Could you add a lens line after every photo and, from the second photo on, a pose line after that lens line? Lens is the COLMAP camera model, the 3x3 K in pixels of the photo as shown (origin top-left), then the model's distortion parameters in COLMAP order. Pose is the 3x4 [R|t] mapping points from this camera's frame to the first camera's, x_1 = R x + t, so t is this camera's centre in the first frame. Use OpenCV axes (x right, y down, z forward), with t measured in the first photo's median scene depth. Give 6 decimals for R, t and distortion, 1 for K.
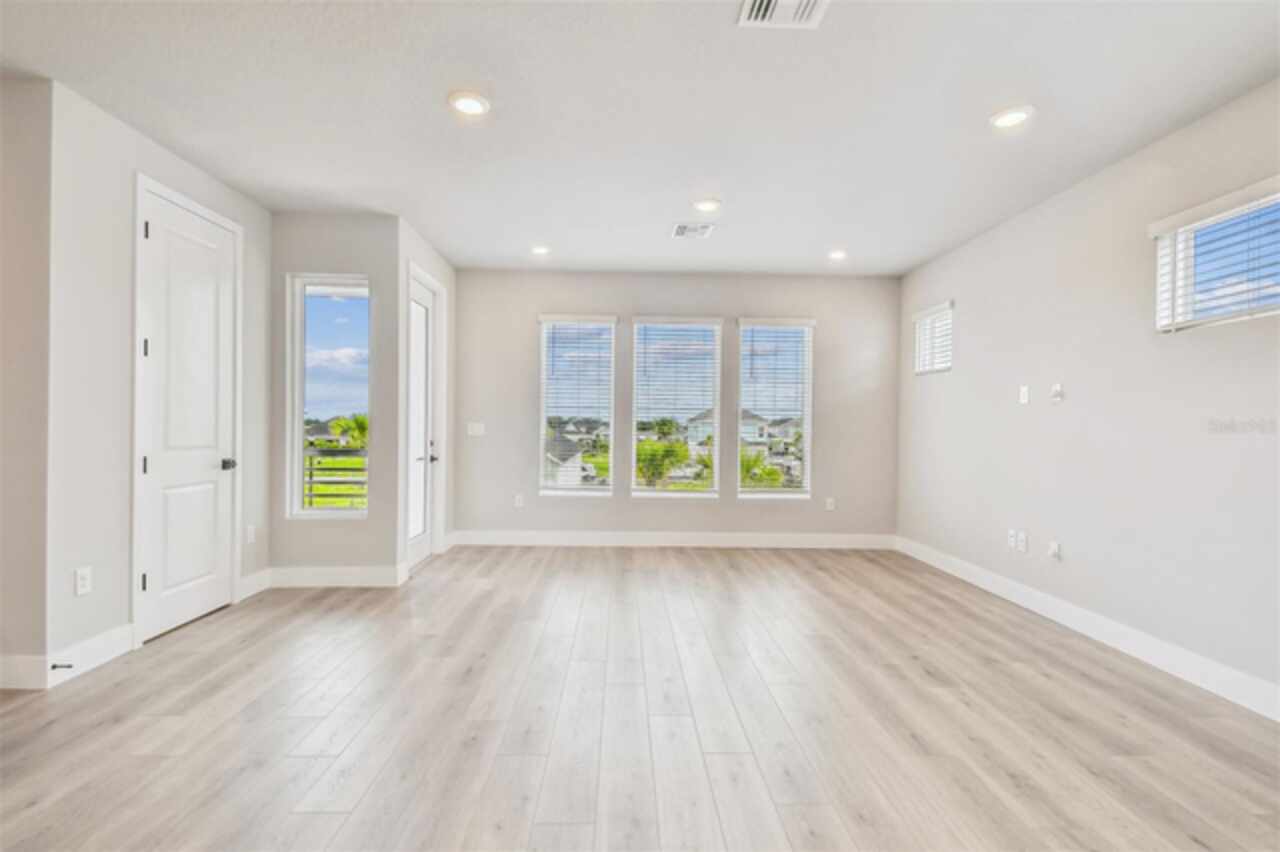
lens RADIAL K [[579.7, 0, 636.2], [0, 579.7, 427.9], [0, 0, 1]] dist [0.031366, -0.013391]
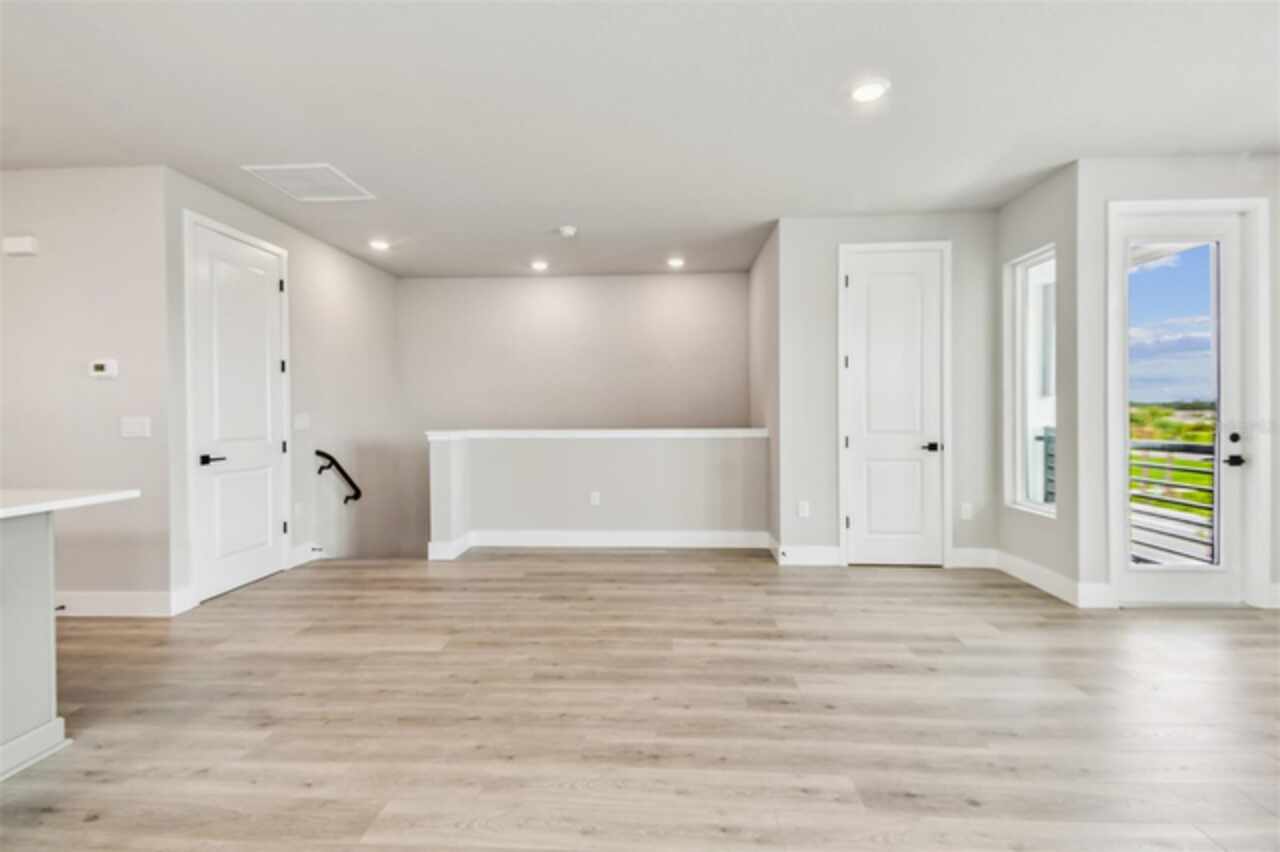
lens RADIAL K [[579.7, 0, 636.4], [0, 579.7, 418.0], [0, 0, 1]] dist [0.031366, -0.013391]
pose [[-0.095829, -0.006403, -0.995377, 0.485302], [0.000957, 0.999978, -0.006525, 0.009211], [0.995397, -0.001578, -0.095821, 0.459292]]
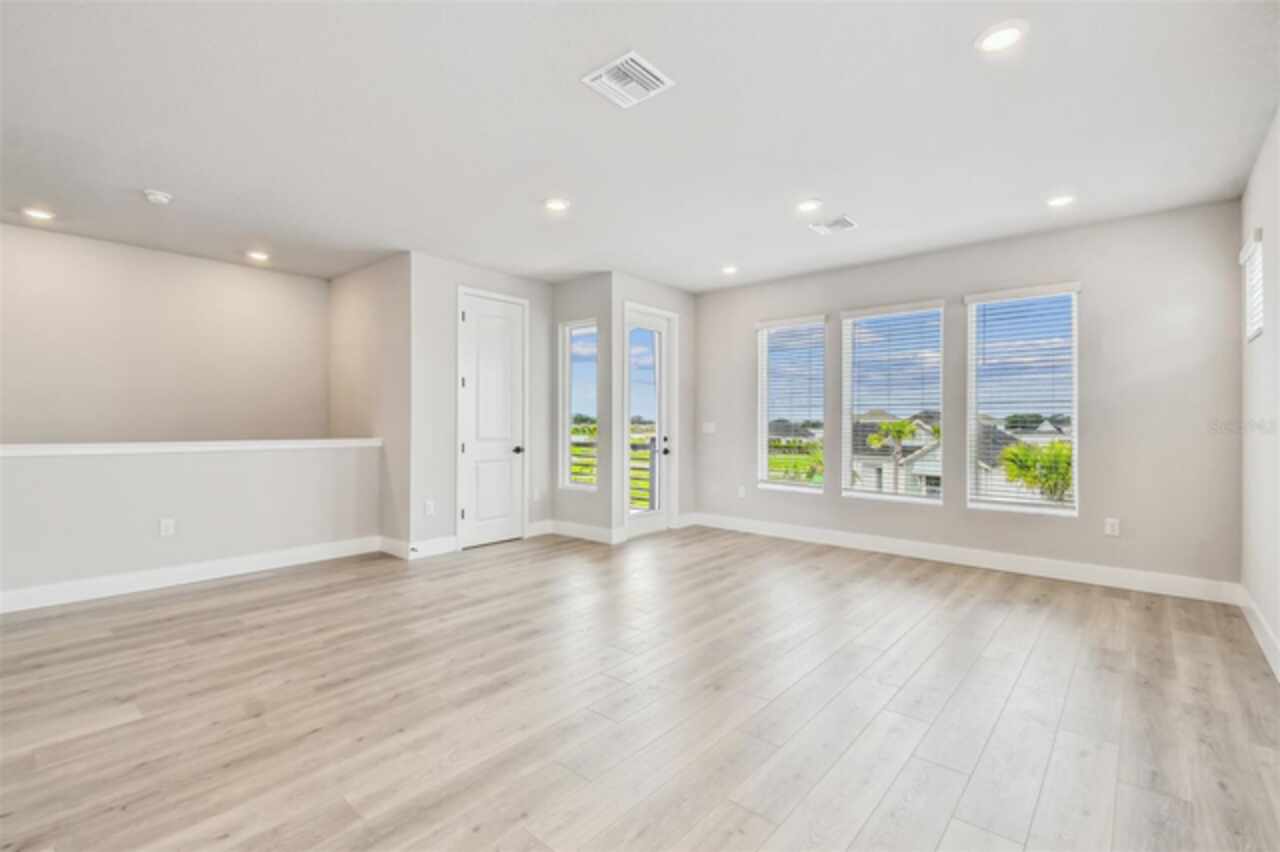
lens RADIAL K [[579.7, 0, 628.3], [0, 579.7, 416.6], [0, 0, 1]] dist [0.031366, -0.013391]
pose [[0.727417, -0.020123, -0.685900, 0.544316], [0.004193, 0.999682, -0.024881, 0.010584], [0.686183, 0.015223, 0.727270, 0.048655]]
